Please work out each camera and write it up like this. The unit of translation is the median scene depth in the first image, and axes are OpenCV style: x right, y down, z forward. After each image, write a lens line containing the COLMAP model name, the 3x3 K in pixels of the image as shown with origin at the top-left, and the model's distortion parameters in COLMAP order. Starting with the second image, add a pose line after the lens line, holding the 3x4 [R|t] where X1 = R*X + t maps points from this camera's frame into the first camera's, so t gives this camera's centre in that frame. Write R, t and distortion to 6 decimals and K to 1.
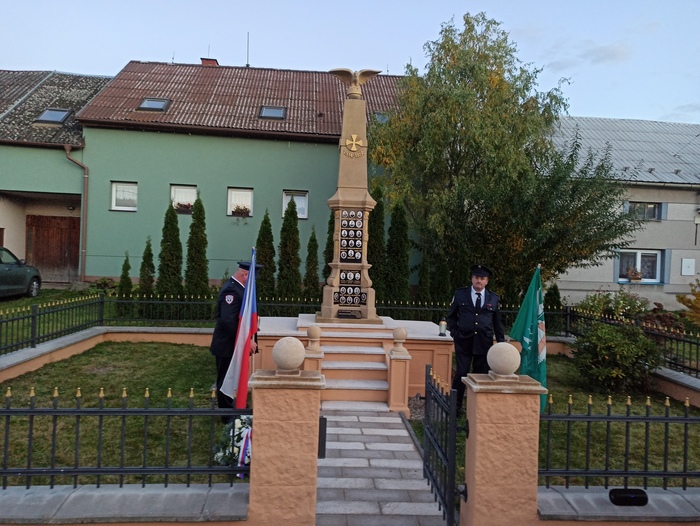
lens RADIAL K [[514.3, 0, 351.8], [0, 514.3, 262.1], [0, 0, 1]] dist [0.052525, -0.029741]
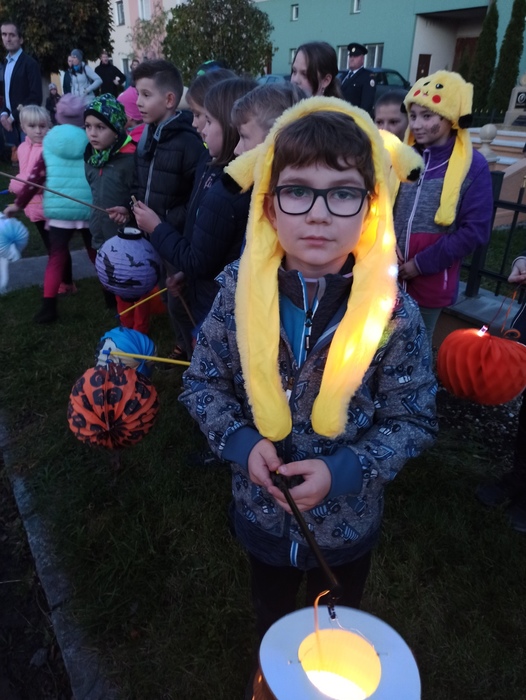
lens RADIAL K [[514.3, 0, 266.6], [0, 514.3, 350.7], [0, 0, 1]] dist [0.052525, -0.029741]
pose [[0.493736, 0.367268, -0.788251, 0.363106], [-0.003630, 0.907302, 0.420463, 0.054146], [0.869605, -0.204736, 0.449301, 0.103927]]
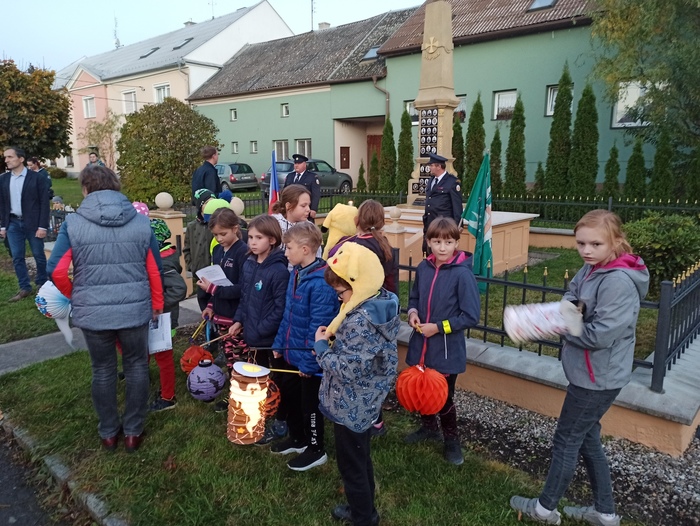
lens RADIAL K [[514.3, 0, 352.8], [0, 514.3, 262.8], [0, 0, 1]] dist [0.052525, -0.029741]
pose [[0.707834, 0.093528, -0.700160, 0.440642], [0.026918, 0.986904, 0.159044, 0.028997], [0.705866, -0.131424, 0.696047, 0.032780]]
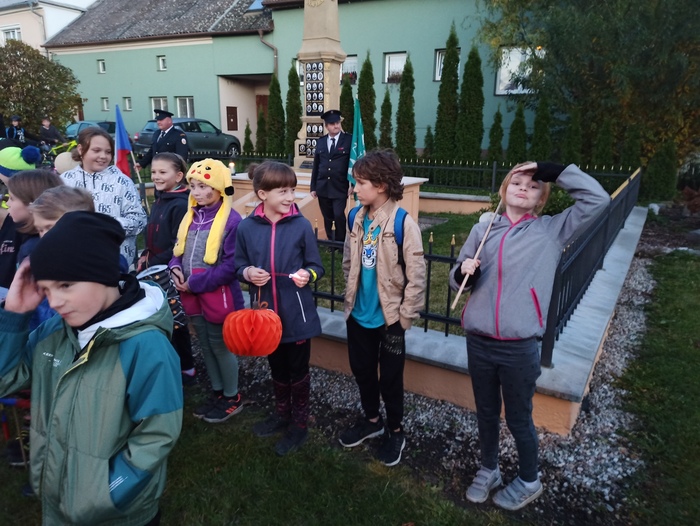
lens RADIAL K [[514.3, 0, 352.0], [0, 514.3, 265.0], [0, 0, 1]] dist [0.052525, -0.029741]
pose [[0.831285, 0.115936, -0.543621, 0.423596], [0.013750, 0.973418, 0.228623, 0.036401], [0.555676, -0.197526, 0.807594, 0.075792]]
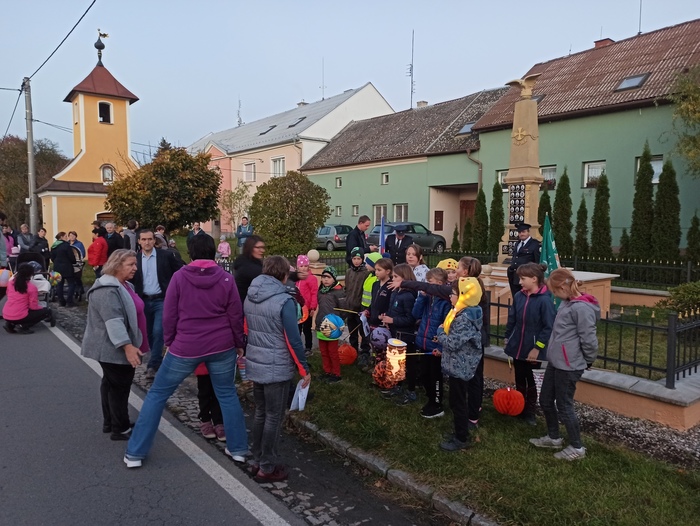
lens RADIAL K [[514.3, 0, 349.6], [0, 514.3, 262.2], [0, 0, 1]] dist [0.052525, -0.029741]
pose [[0.573003, 0.026781, -0.819115, 0.540788], [0.011420, 0.999108, 0.040654, 0.026075], [0.819473, -0.032649, 0.572186, -0.089209]]
